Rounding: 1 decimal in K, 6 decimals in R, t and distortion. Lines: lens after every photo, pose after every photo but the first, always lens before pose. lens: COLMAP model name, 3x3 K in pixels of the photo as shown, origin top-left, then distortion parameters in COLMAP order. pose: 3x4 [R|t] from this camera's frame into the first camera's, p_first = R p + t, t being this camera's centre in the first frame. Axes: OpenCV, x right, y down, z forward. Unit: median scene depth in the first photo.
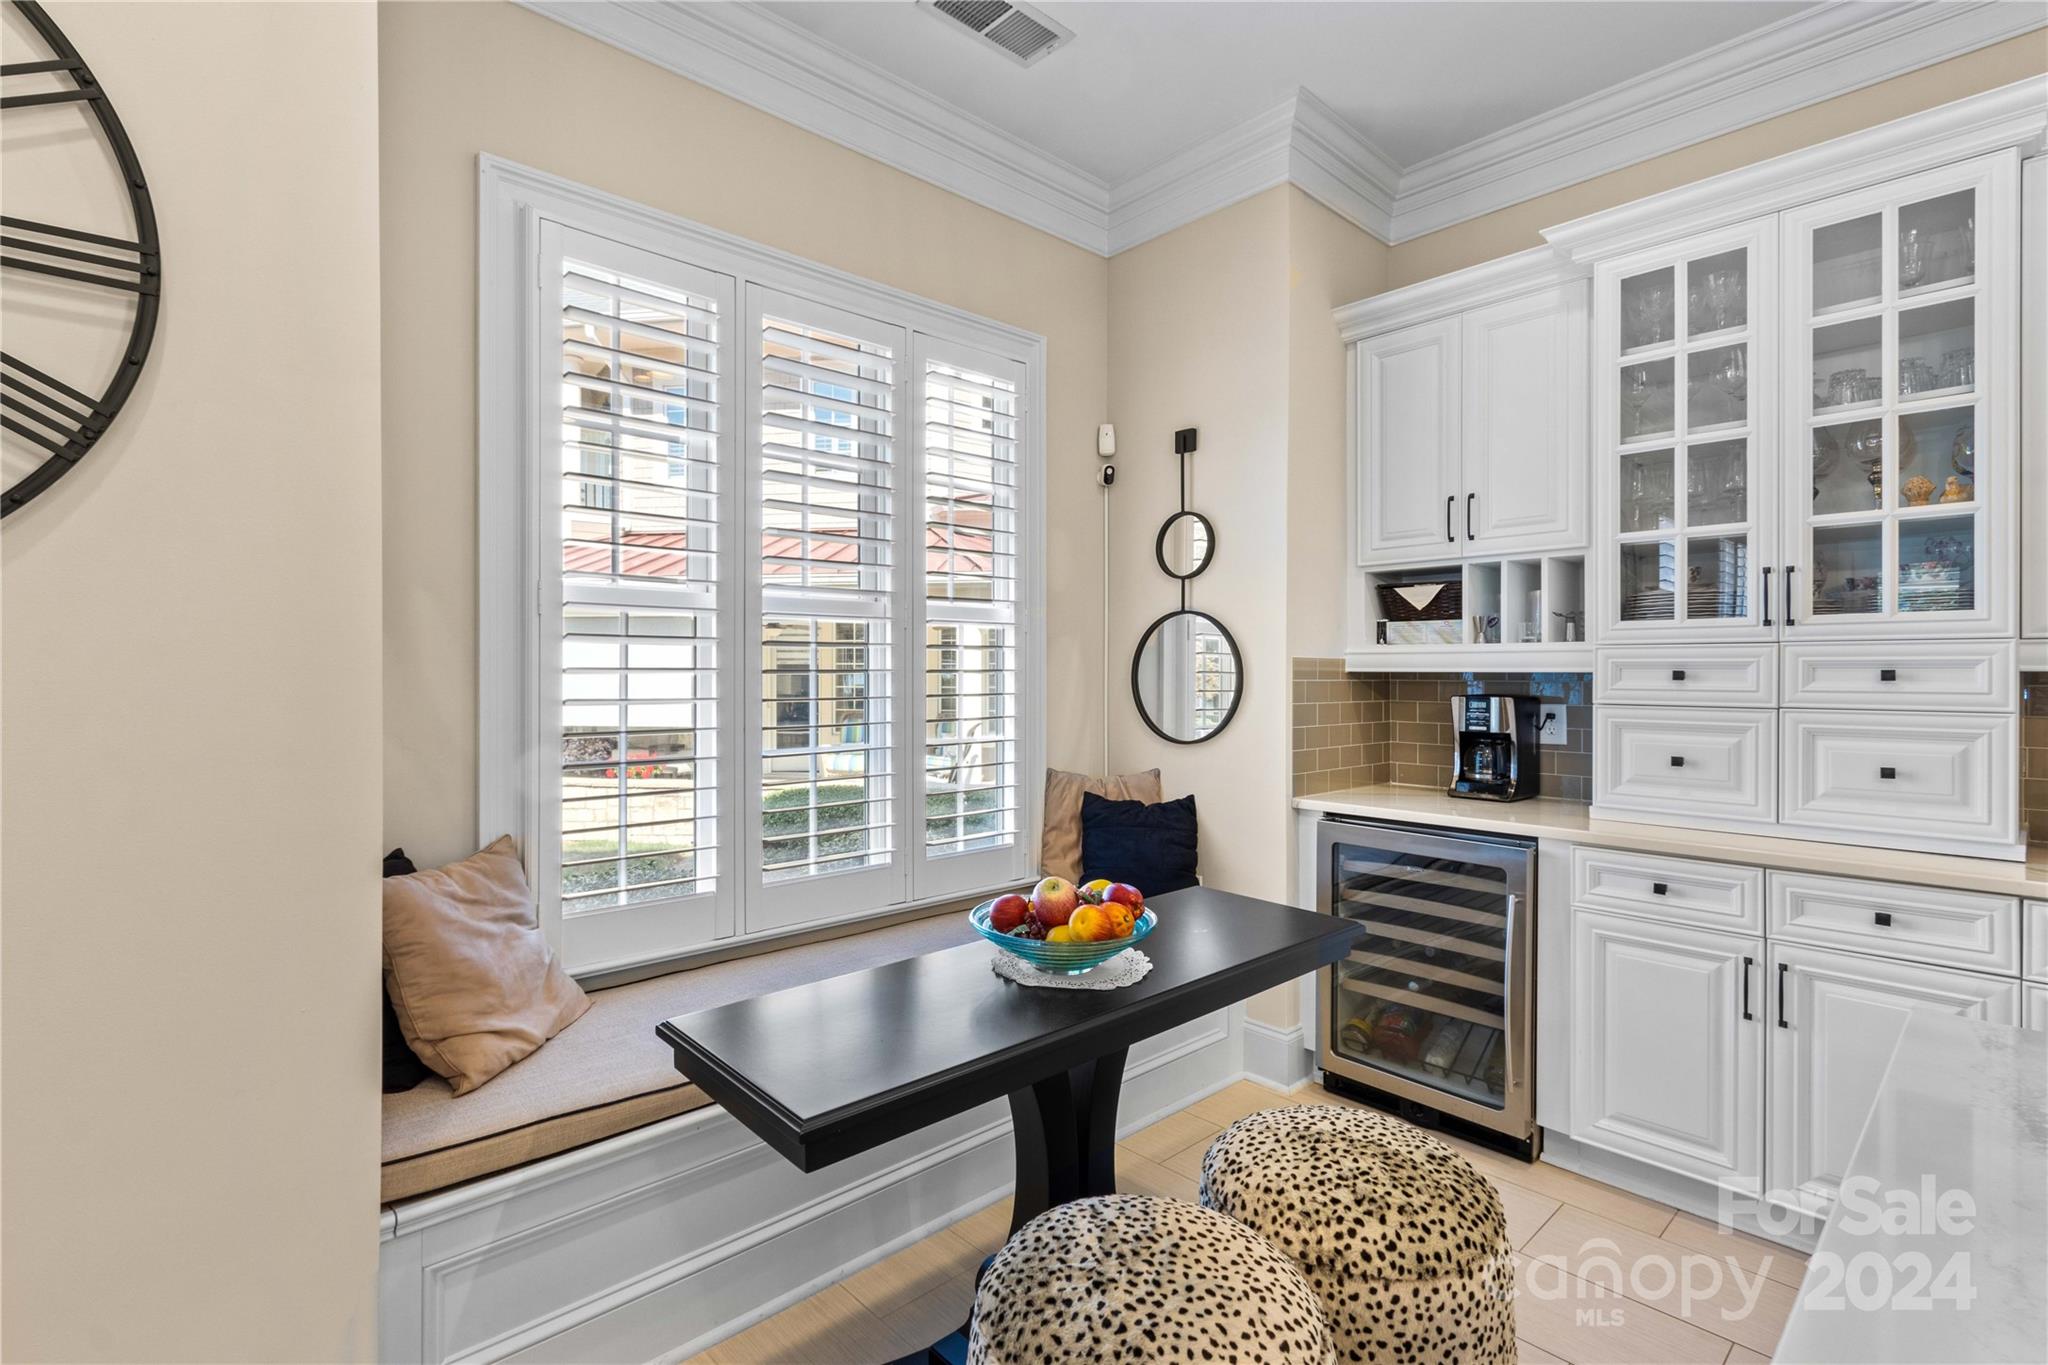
lens RADIAL K [[957.1, 0, 1019.9], [0, 957.1, 675.0], [0, 0, 1]] dist [0.001808, 0.000119]
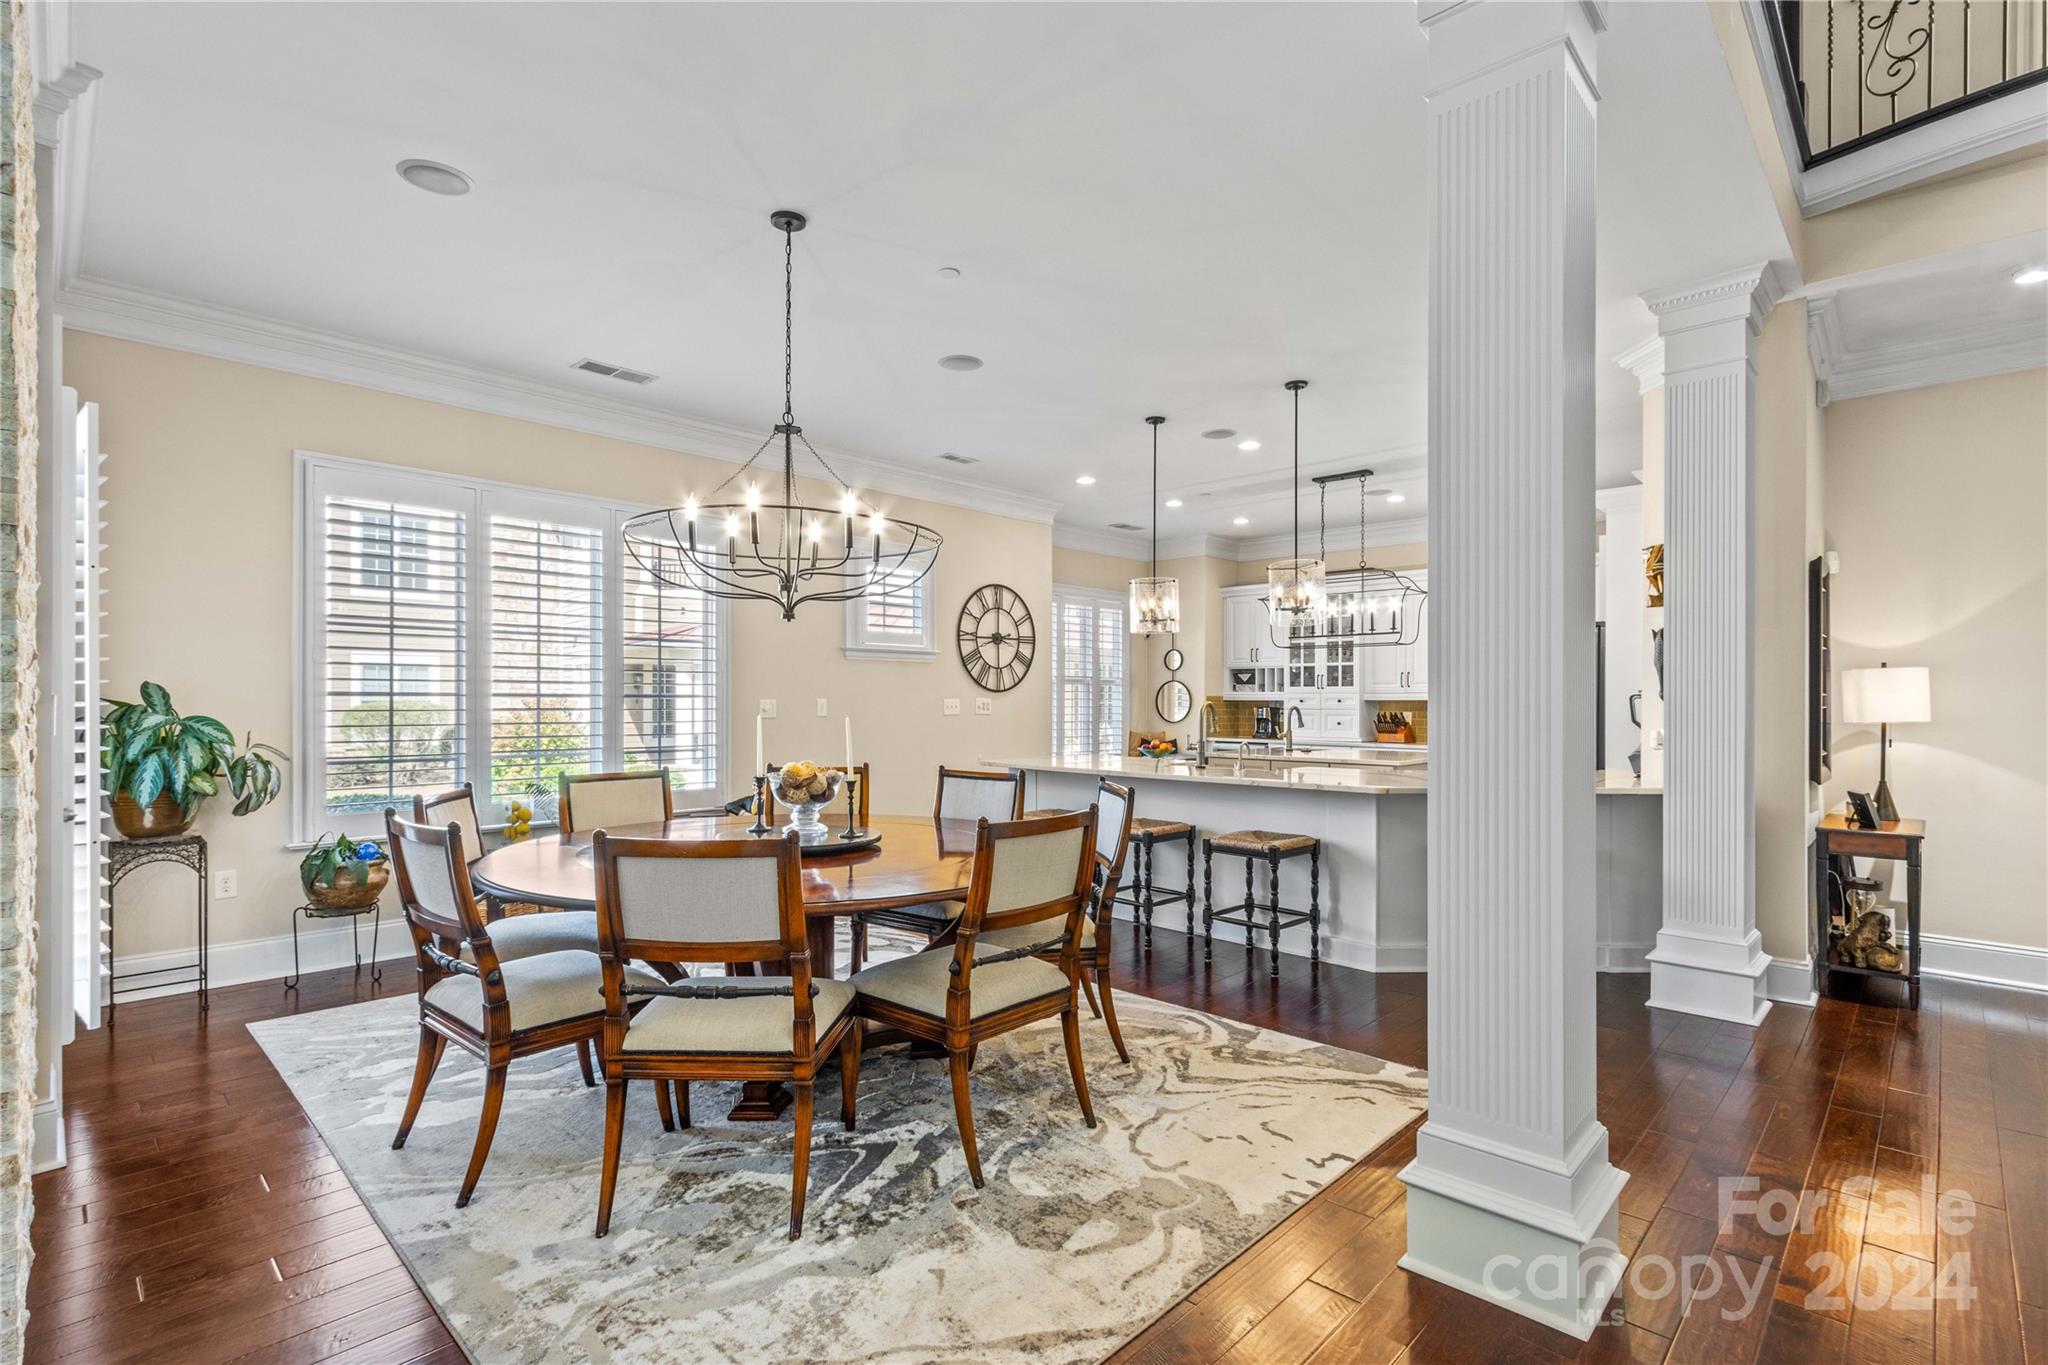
lens RADIAL K [[947.3, 0, 1023.2], [0, 947.3, 701.3], [0, 0, 1]] dist [0.000798, -0.000902]
pose [[0.998465, 0.002037, 0.055352, -0.586905], [-0.001846, 0.999992, -0.003503, 0.015302], [-0.055359, 0.003395, 0.998461, -2.478749]]
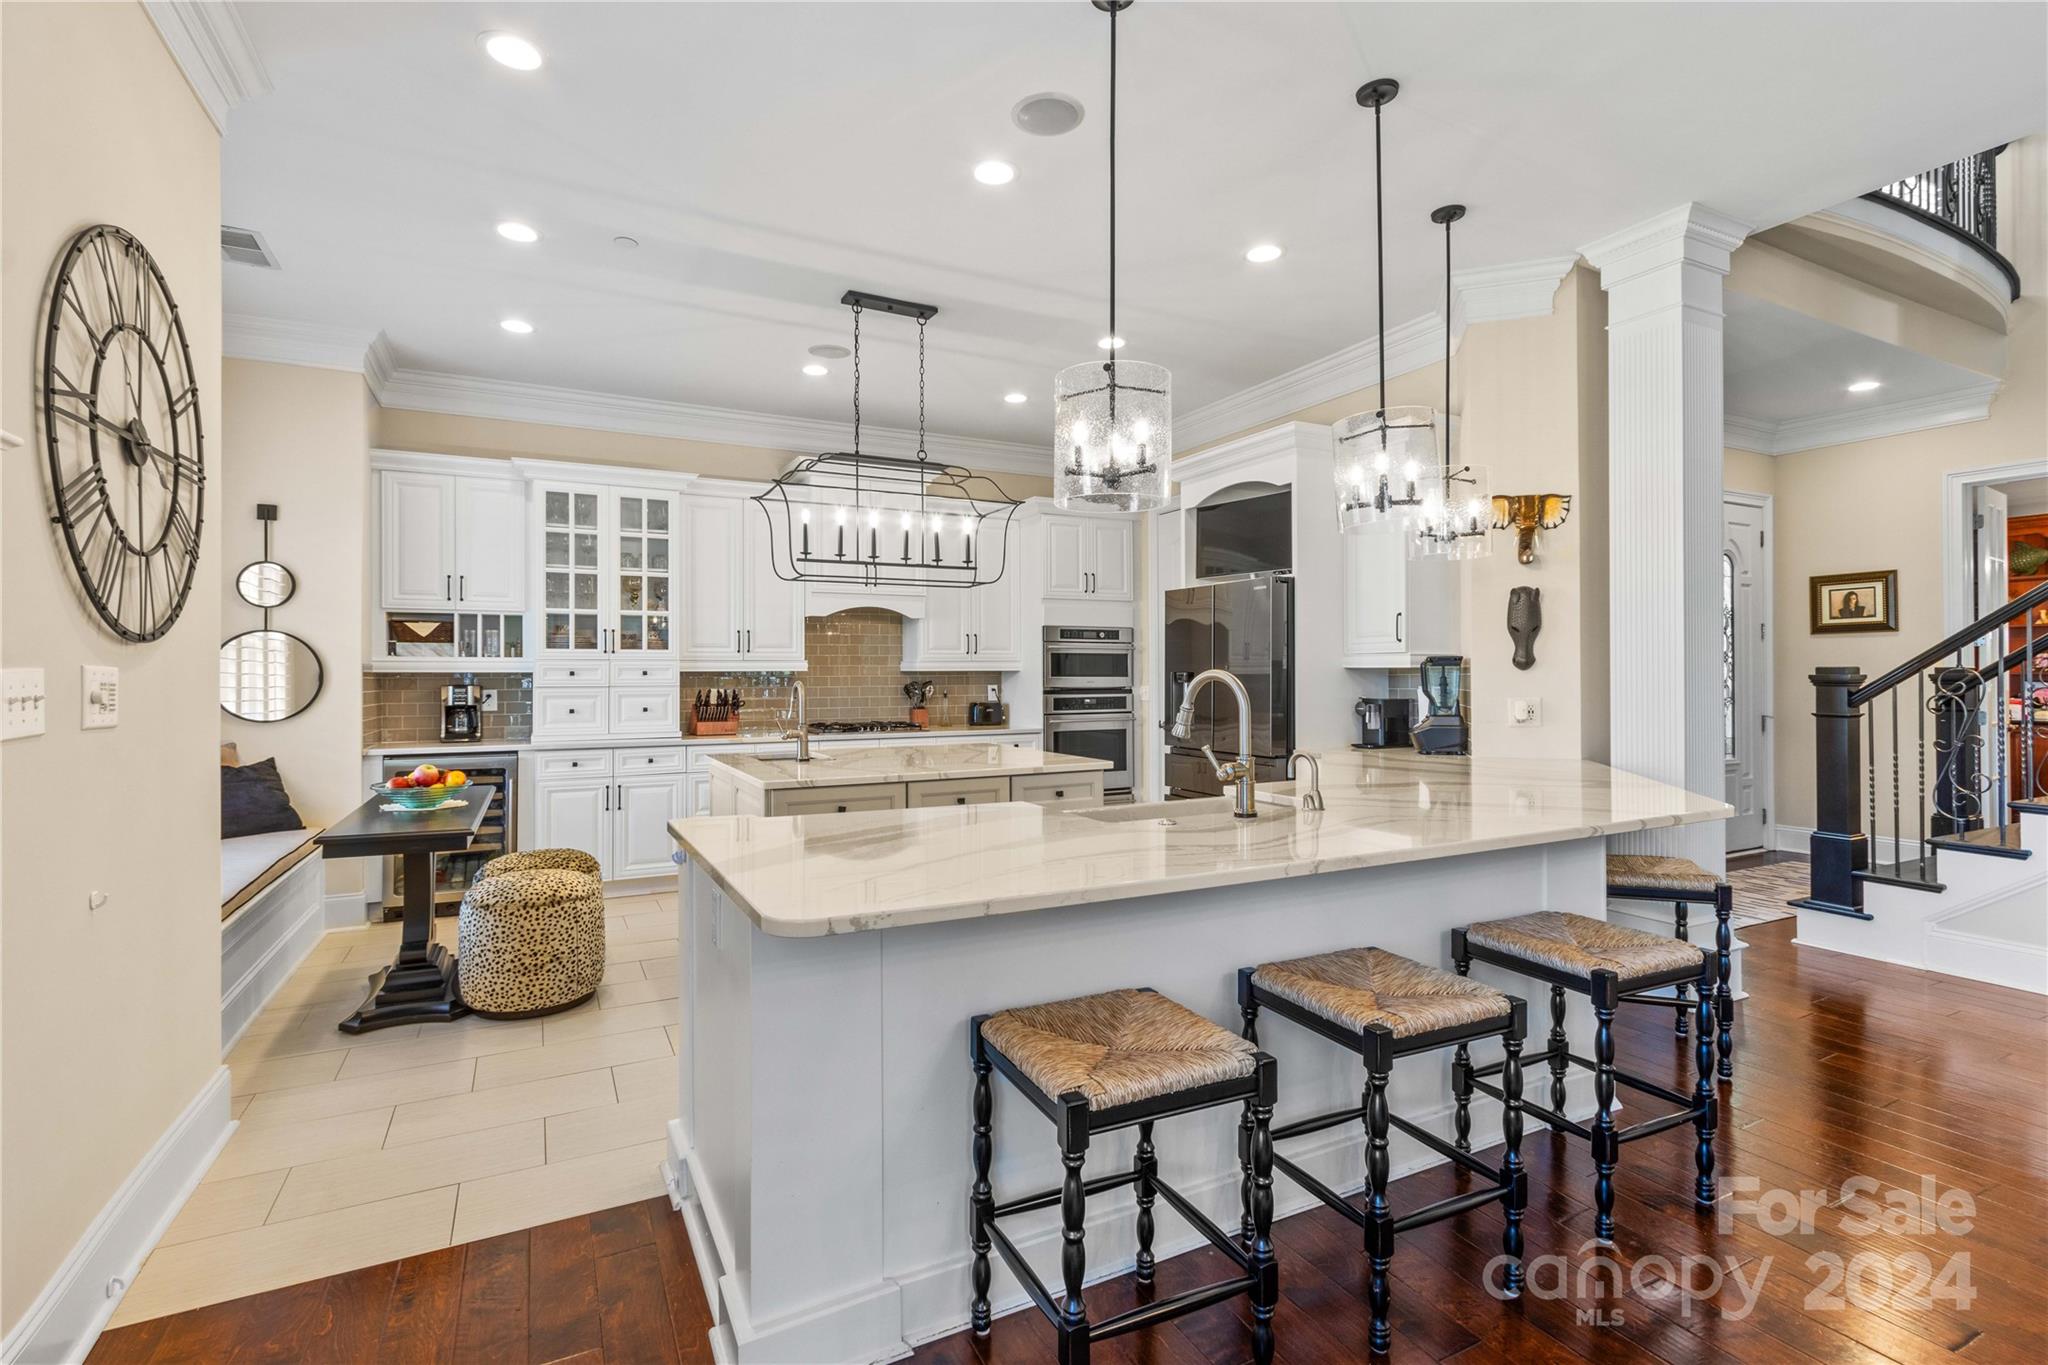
lens RADIAL K [[944.2, 0, 1015.3], [0, 944.2, 677.5], [0, 0, 1]] dist [0.006320, -0.003062]
pose [[0.273976, -0.004225, 0.961727, -1.042518], [0.006807, 0.999974, 0.002454, 0.010383], [-0.961713, 0.005874, 0.273997, -0.553594]]
